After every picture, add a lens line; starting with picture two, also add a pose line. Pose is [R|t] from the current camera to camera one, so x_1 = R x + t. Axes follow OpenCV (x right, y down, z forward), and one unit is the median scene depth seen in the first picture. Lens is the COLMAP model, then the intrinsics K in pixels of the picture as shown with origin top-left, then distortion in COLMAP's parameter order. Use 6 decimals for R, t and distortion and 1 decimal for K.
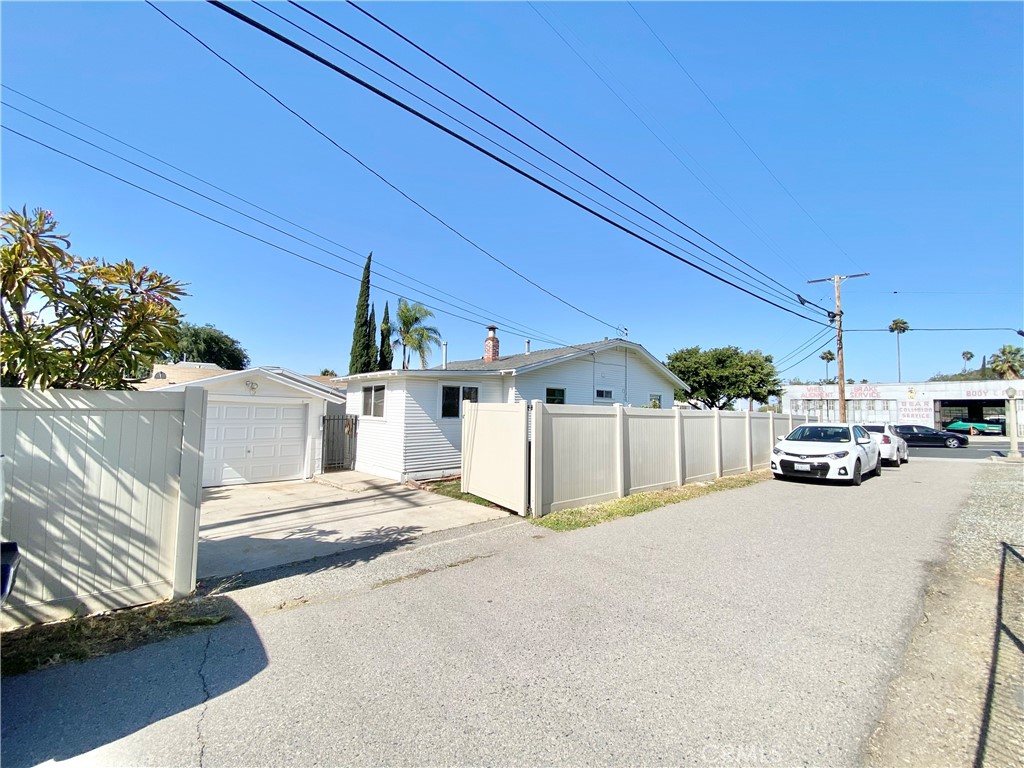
lens RADIAL K [[414.8, 0, 511.7], [0, 414.8, 376.8], [0, 0, 1]] dist [-0.007107, -0.001249]
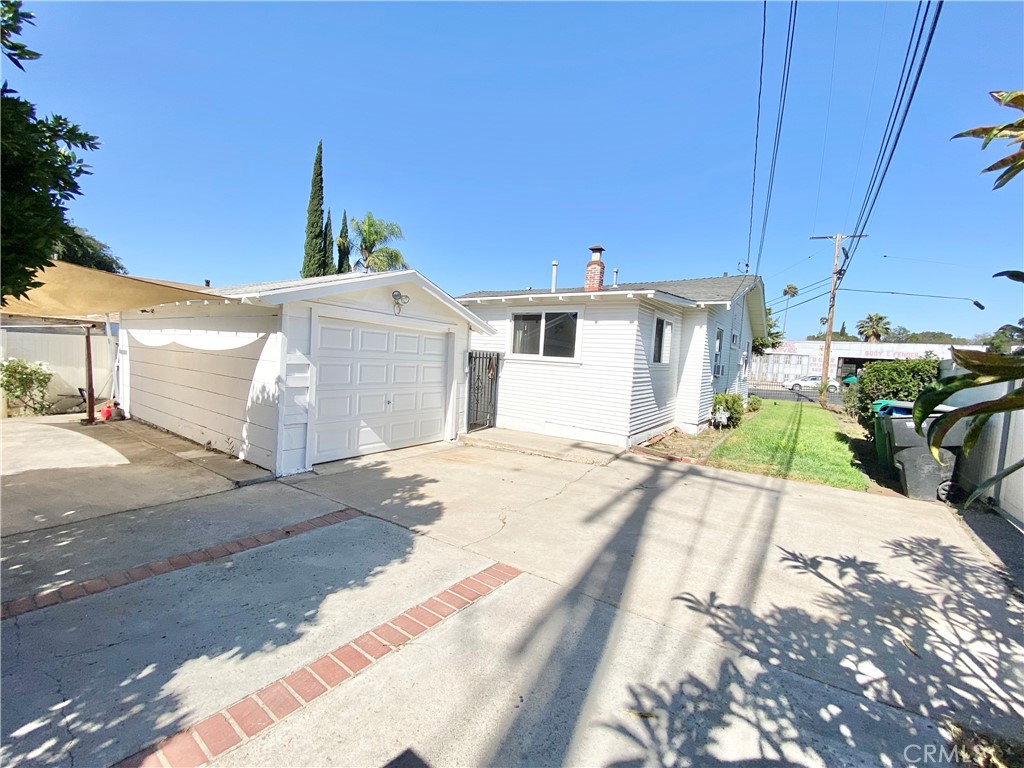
lens RADIAL K [[414.8, 0, 512.0], [0, 414.8, 389.6], [0, 0, 1]] dist [-0.007107, -0.001249]
pose [[0.973972, 0.021733, 0.225625, -0.166920], [-0.060413, 0.984277, 0.165980, 0.011607], [-0.218470, -0.175290, 0.959971, 0.095462]]
